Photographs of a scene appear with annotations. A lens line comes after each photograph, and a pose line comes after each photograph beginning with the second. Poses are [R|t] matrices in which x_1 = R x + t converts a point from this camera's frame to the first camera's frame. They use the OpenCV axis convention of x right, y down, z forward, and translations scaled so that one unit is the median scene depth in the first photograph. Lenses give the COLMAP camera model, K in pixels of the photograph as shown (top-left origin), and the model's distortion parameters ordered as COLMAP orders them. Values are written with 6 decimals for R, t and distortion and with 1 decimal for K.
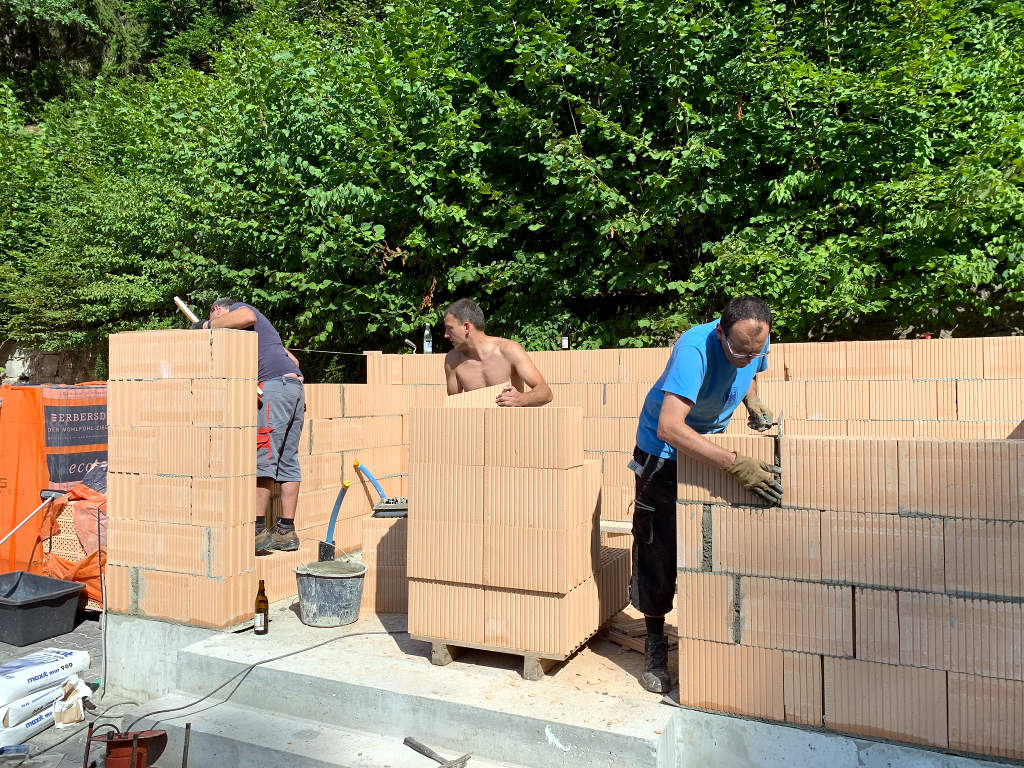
lens RADIAL K [[783.6, 0, 512.0], [0, 783.6, 384.0], [0, 0, 1]] dist [0.068639, -0.091353]
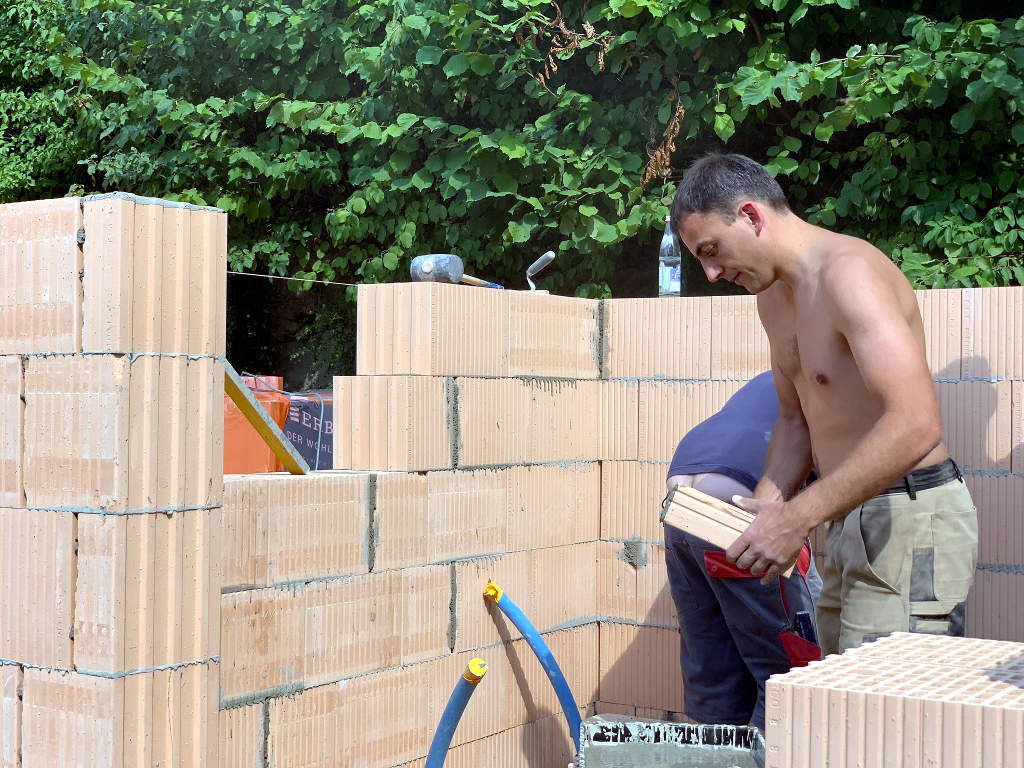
lens RADIAL K [[1563.1, 0, 512.0], [0, 1563.1, 384.0], [0, 0, 1]] dist [0.075754, 0.054704]
pose [[0.989383, 0.006758, -0.145175, -0.067387], [-0.006188, 0.999971, 0.004375, 0.000142], [0.145201, -0.003431, 0.989396, 0.227958]]
